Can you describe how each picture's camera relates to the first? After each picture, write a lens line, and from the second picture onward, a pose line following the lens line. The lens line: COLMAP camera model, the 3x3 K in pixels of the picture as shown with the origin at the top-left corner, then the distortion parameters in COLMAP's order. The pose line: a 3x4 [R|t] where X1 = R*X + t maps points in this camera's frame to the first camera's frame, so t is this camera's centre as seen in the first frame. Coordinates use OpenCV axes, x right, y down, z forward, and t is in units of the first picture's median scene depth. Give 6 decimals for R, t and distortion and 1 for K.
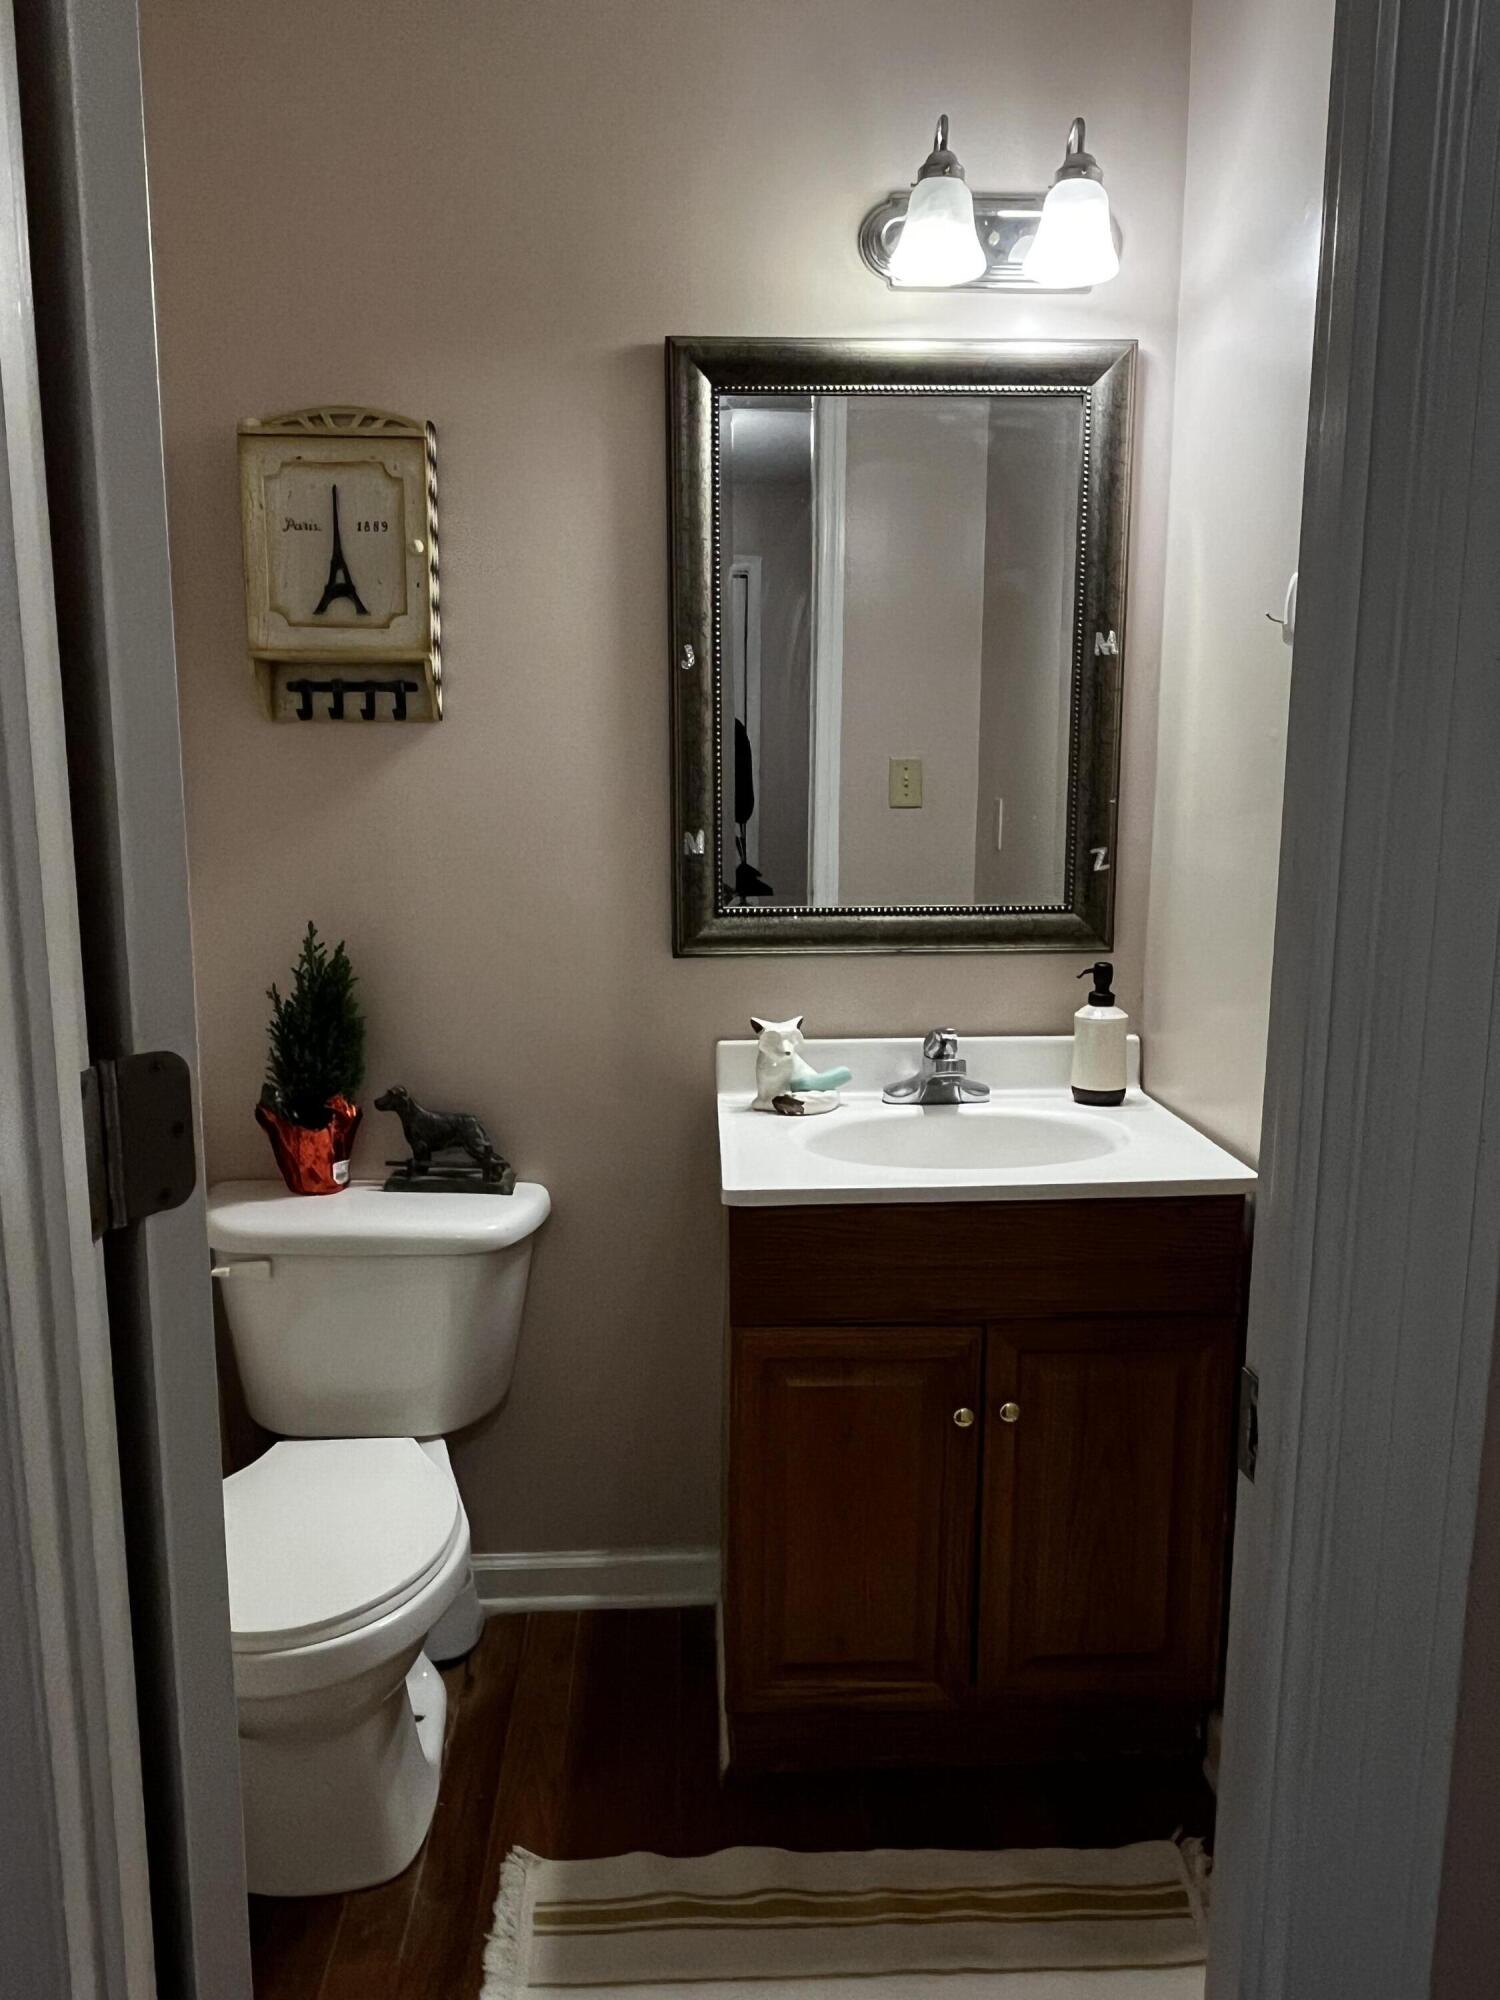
lens RADIAL K [[1400.0, 0, 749.2], [0, 1400.0, 999.0], [0, 0, 1]] dist [0.000683, 0.002400]
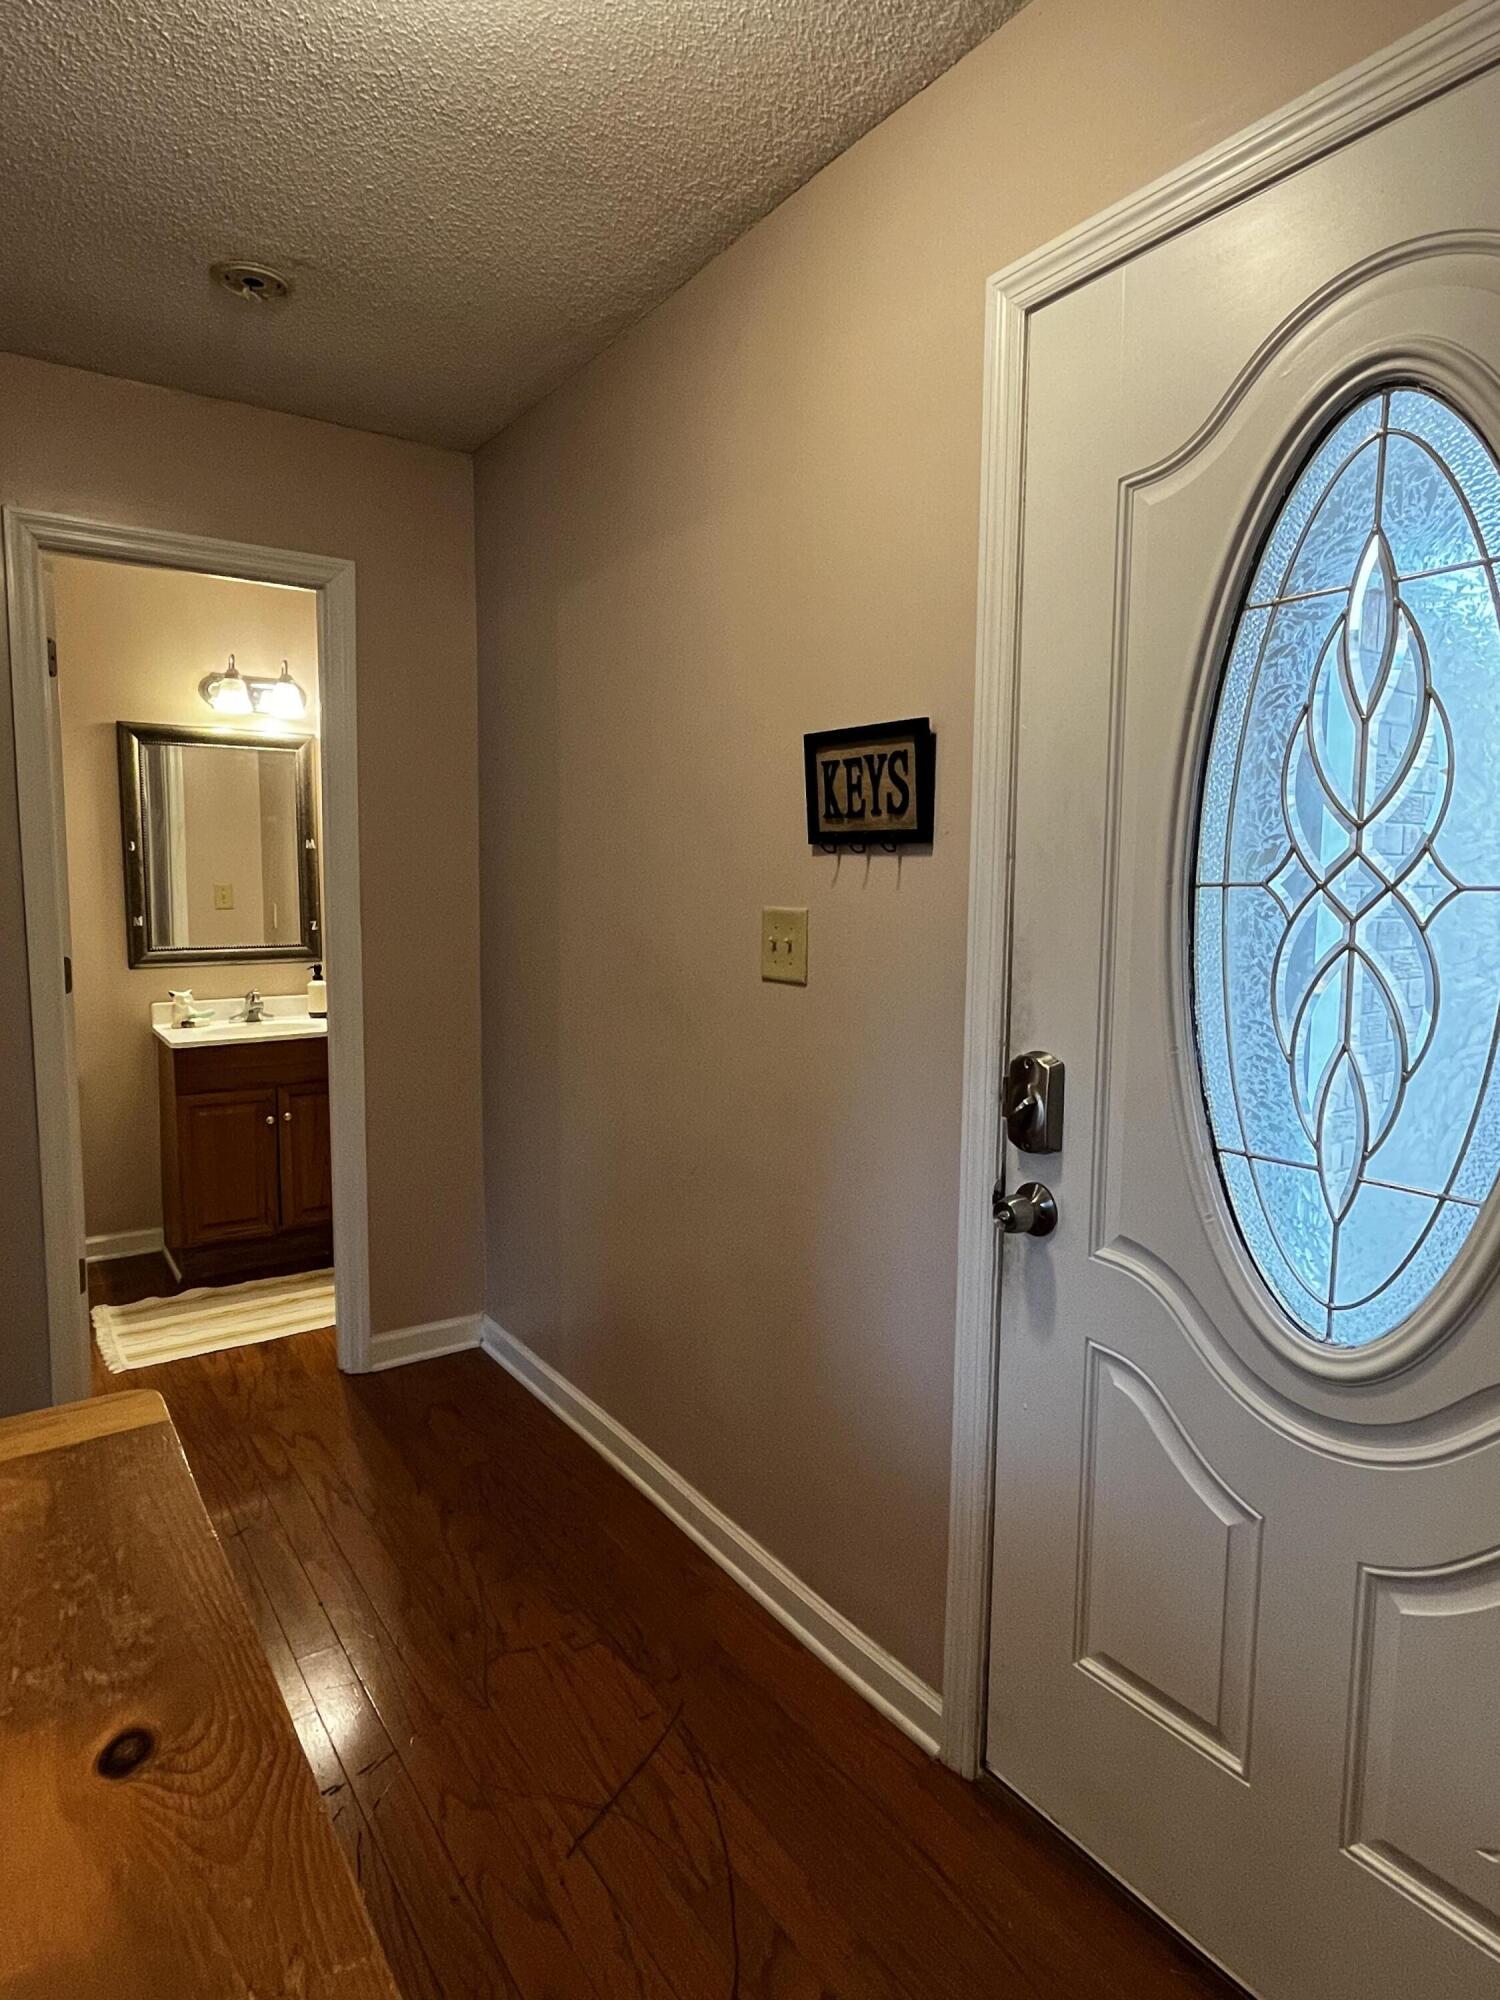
lens RADIAL K [[1127.6, 0, 748.9], [0, 1127.6, 997.1], [0, 0, 1]] dist [0.005082, 0.000141]
pose [[0.845526, -0.047989, 0.531774, -0.196496], [0.080081, 0.996085, -0.037439, 0.183681], [-0.527895, 0.074241, 0.846058, -1.243952]]
